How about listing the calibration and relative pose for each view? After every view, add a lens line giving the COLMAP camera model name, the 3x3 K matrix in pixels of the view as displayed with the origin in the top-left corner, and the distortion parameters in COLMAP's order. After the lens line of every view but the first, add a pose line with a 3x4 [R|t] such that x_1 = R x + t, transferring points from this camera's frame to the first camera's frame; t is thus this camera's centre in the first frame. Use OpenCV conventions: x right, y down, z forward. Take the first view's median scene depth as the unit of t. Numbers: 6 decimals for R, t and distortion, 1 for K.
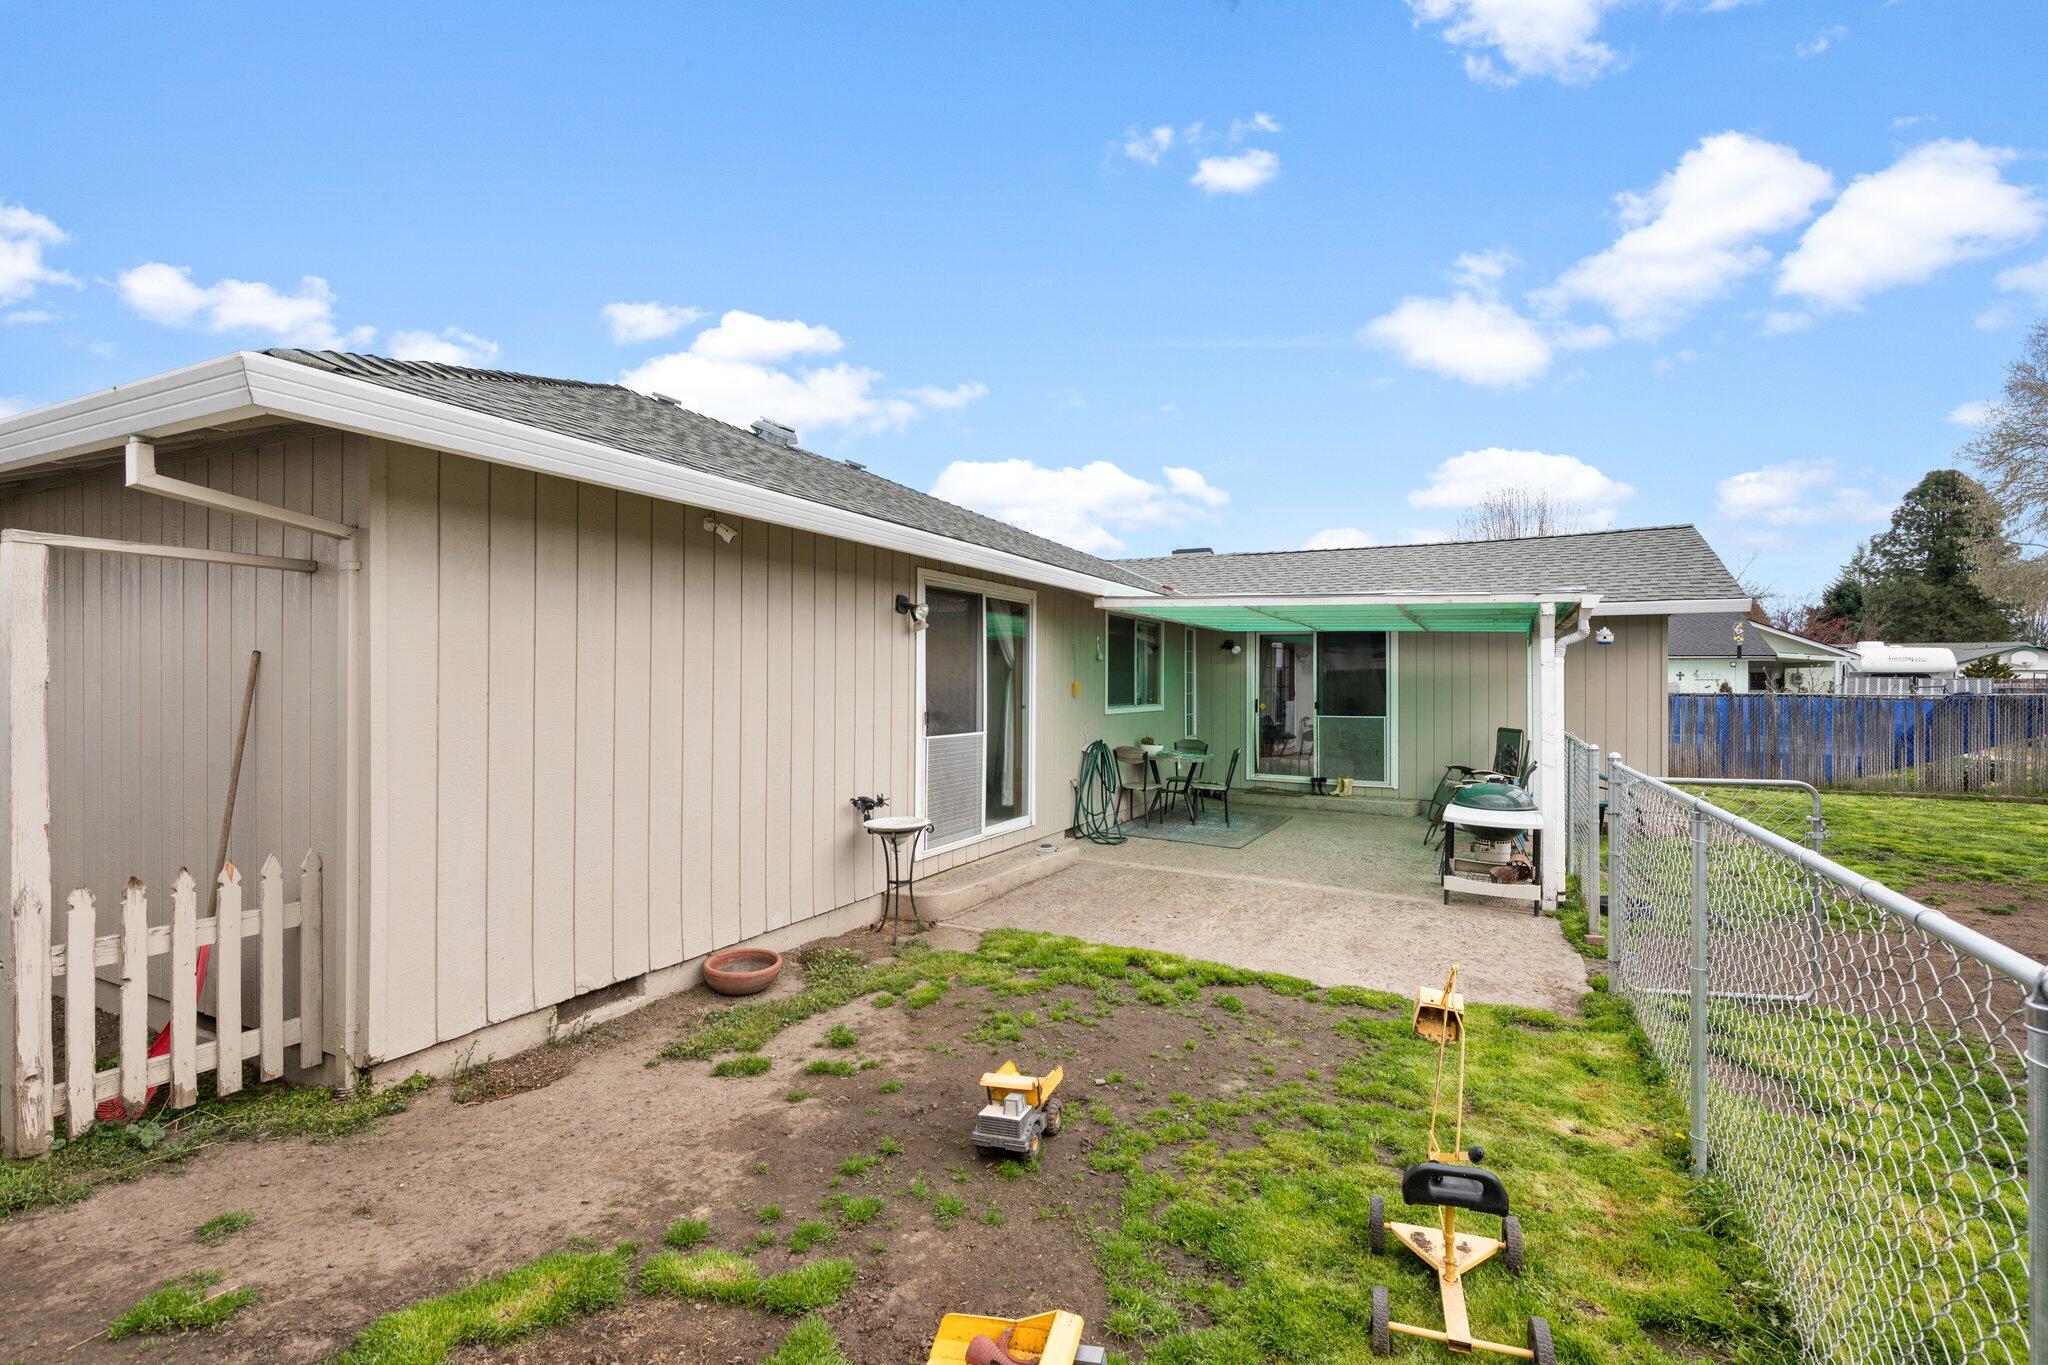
lens RADIAL K [[916.1, 0, 1025.3], [0, 916.1, 685.1], [0, 0, 1]] dist [0.006498, -0.002212]
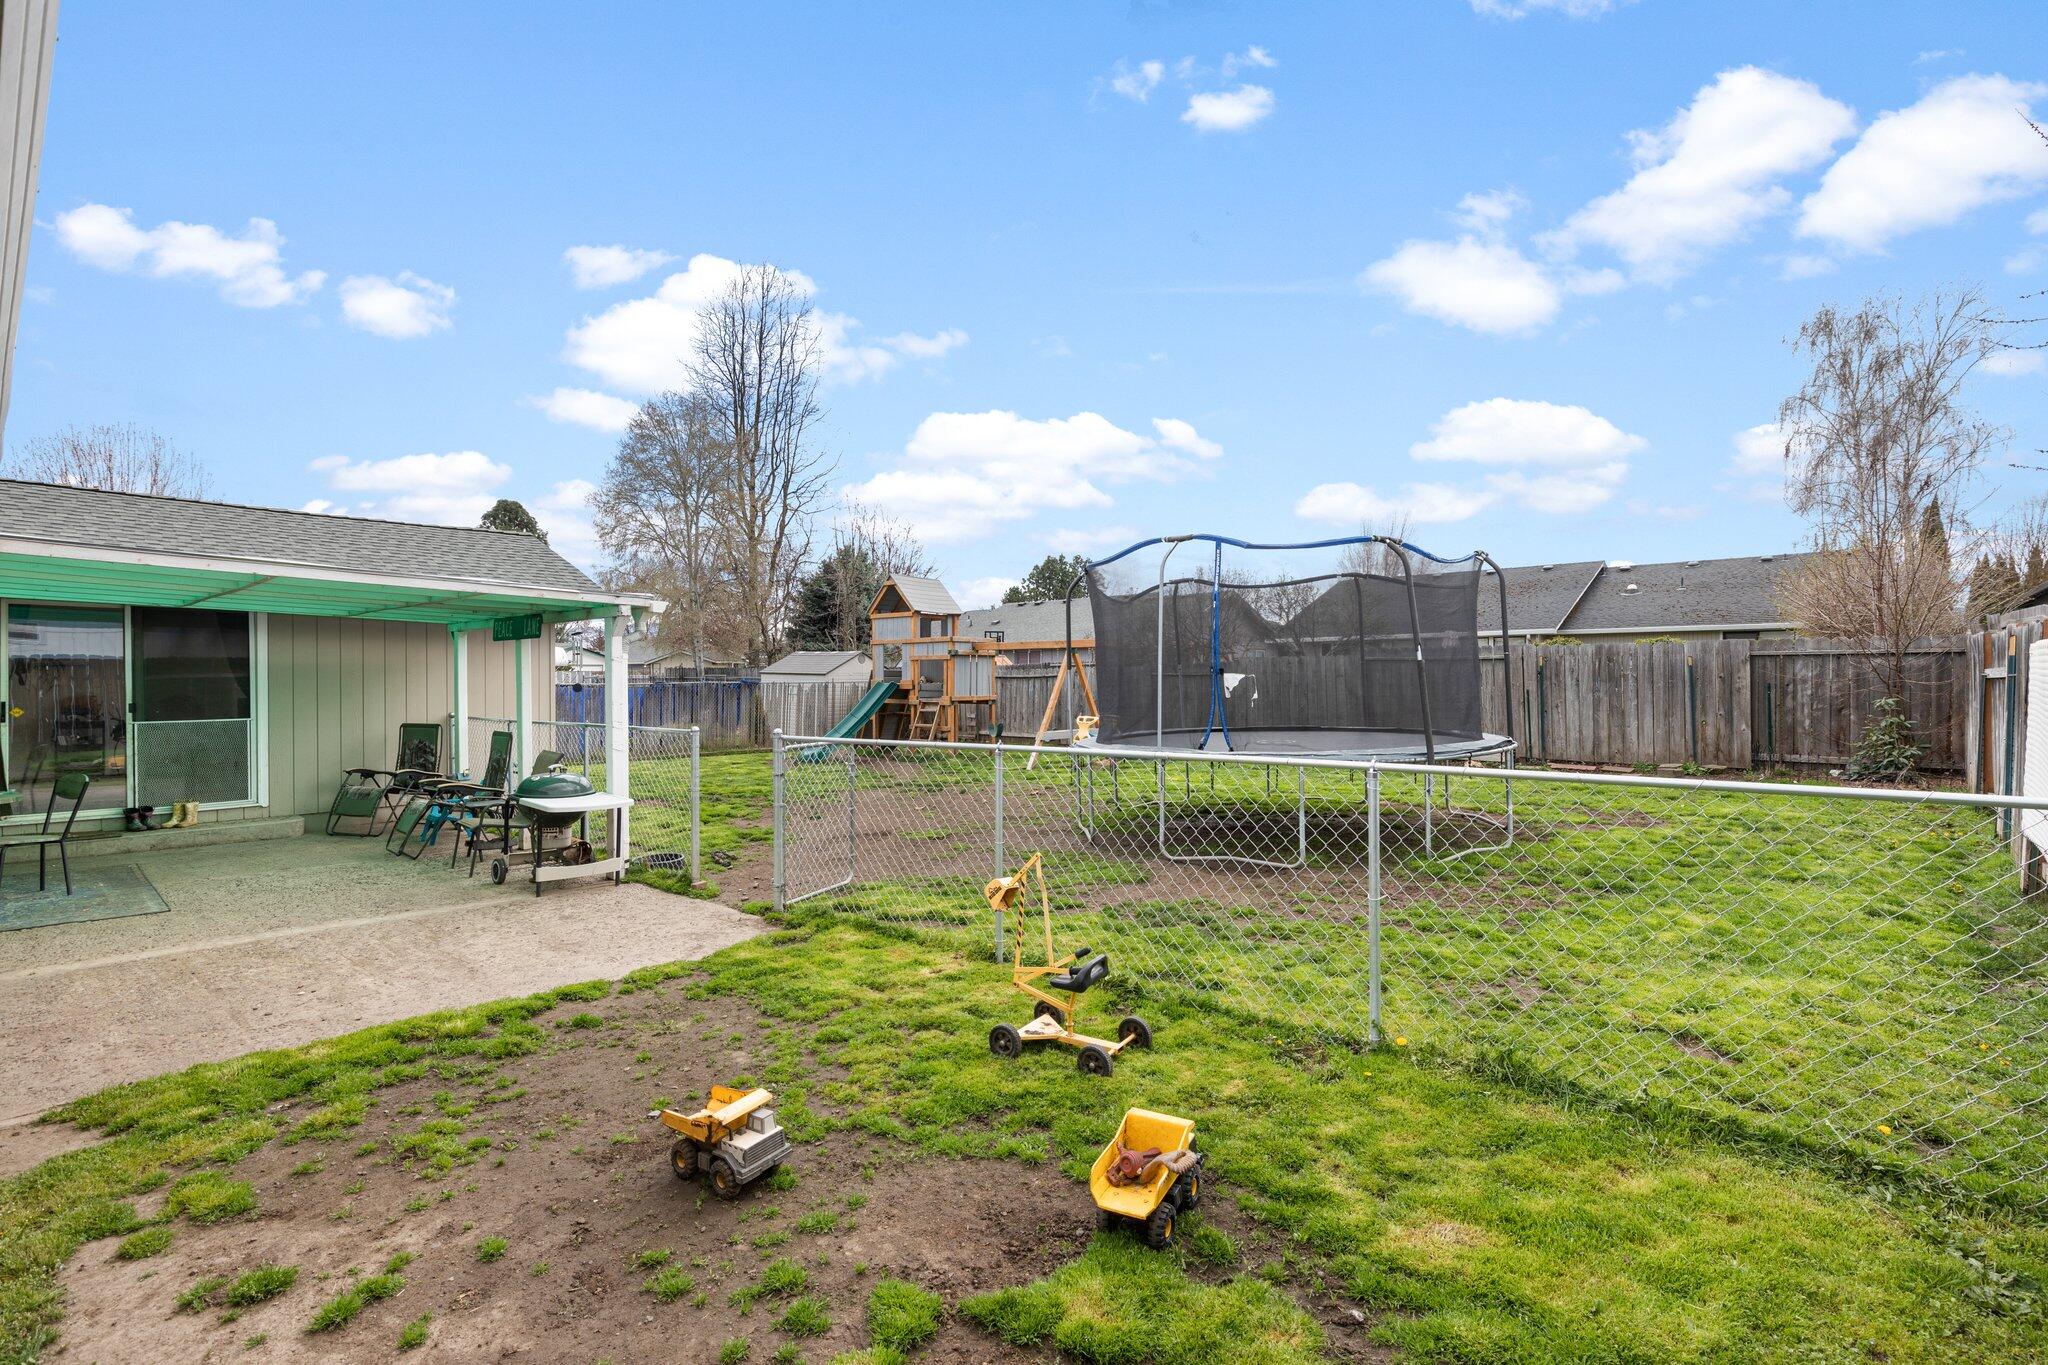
lens RADIAL K [[955.0, 0, 1025.3], [0, 955.0, 683.9], [0, 0, 1]] dist [0.002124, 0.000218]
pose [[0.224362, -0.011760, 0.974435, -0.573463], [0.004804, 0.999928, 0.010962, -0.003451], [-0.974494, 0.002222, 0.224403, 0.321830]]
